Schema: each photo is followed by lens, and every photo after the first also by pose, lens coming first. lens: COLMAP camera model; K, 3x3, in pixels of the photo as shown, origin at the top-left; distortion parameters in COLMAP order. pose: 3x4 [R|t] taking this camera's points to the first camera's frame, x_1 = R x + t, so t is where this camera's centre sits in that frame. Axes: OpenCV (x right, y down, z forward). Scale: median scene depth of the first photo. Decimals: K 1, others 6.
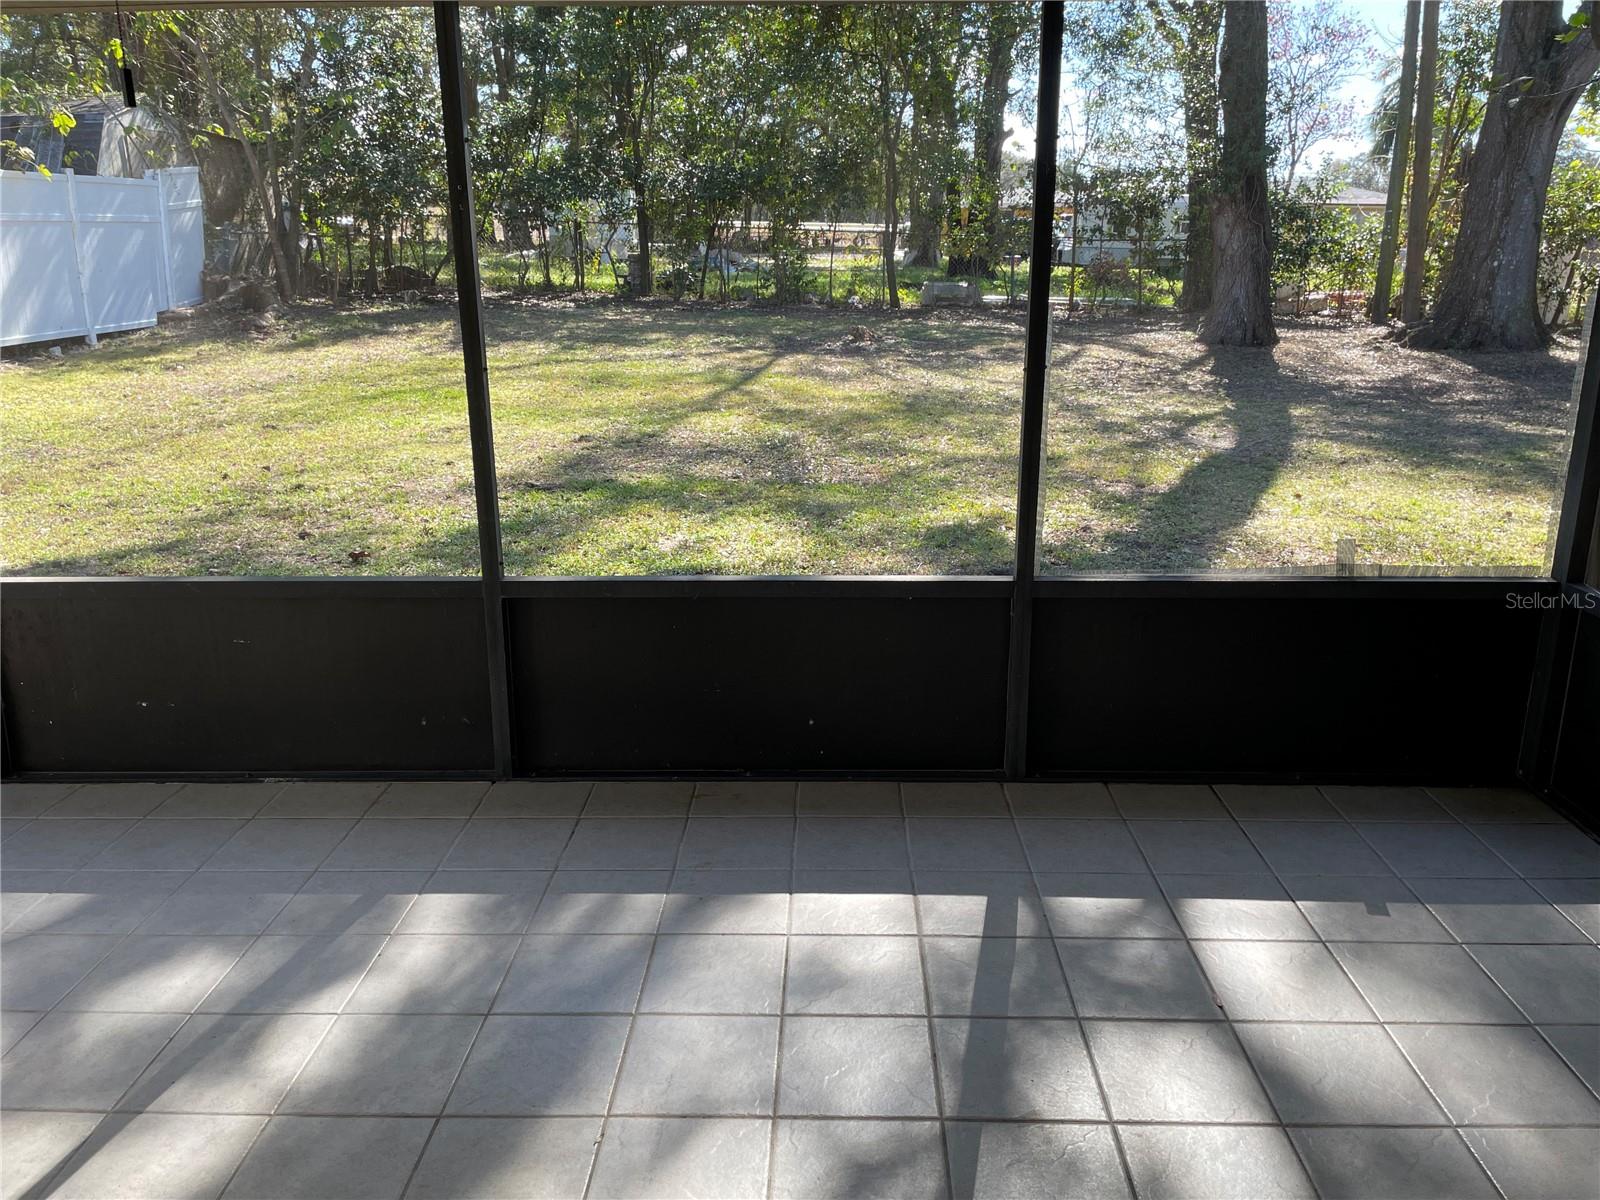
lens RADIAL K [[1201.4, 0, 804.8], [0, 1201.4, 595.2], [0, 0, 1]] dist [0.035826, -0.026683]
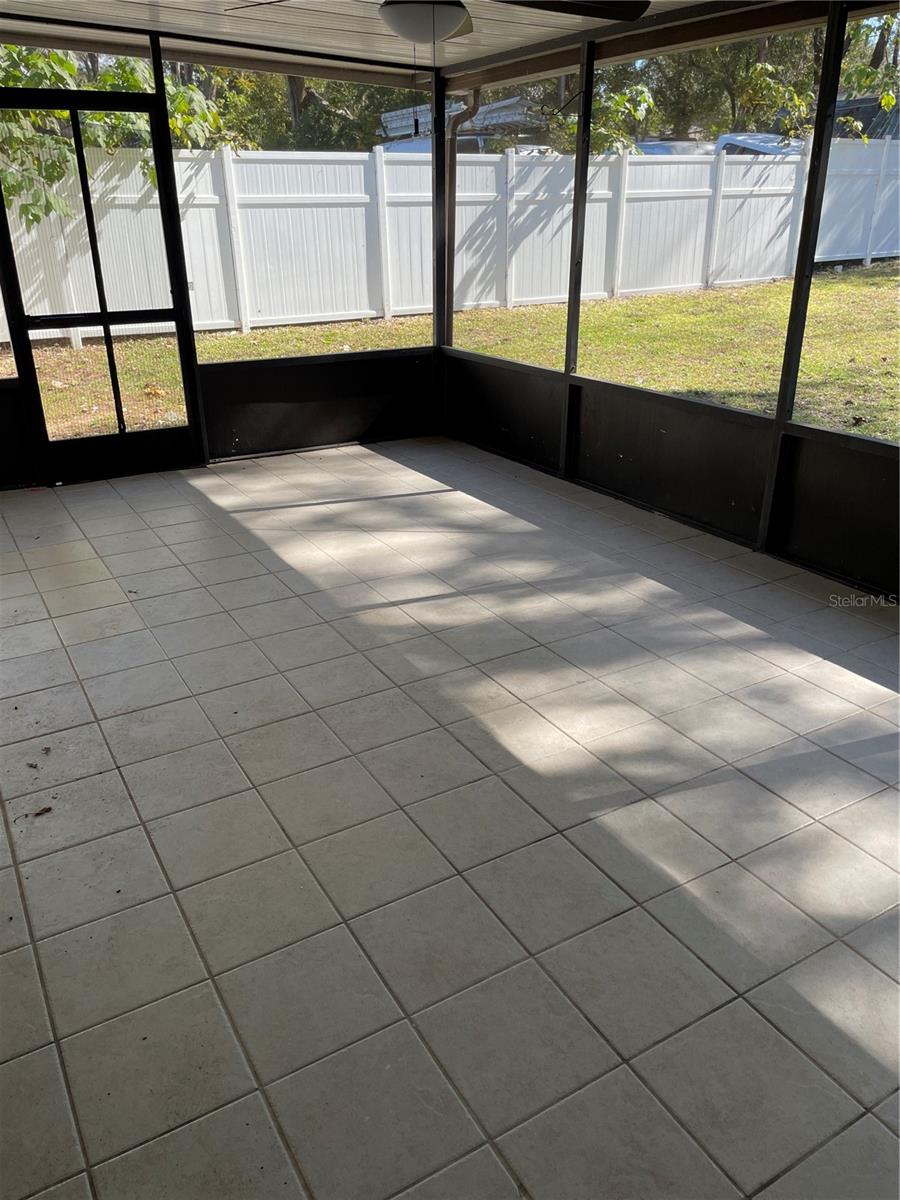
lens RADIAL K [[901.0, 0, 452.5], [0, 901.0, 602.1], [0, 0, 1]] dist [0.035826, -0.026683]
pose [[0.529798, 0.340588, -0.776733, 0.481676], [-0.226074, 0.939401, 0.257714, 0.002041], [0.817438, 0.039063, 0.574690, -0.002390]]
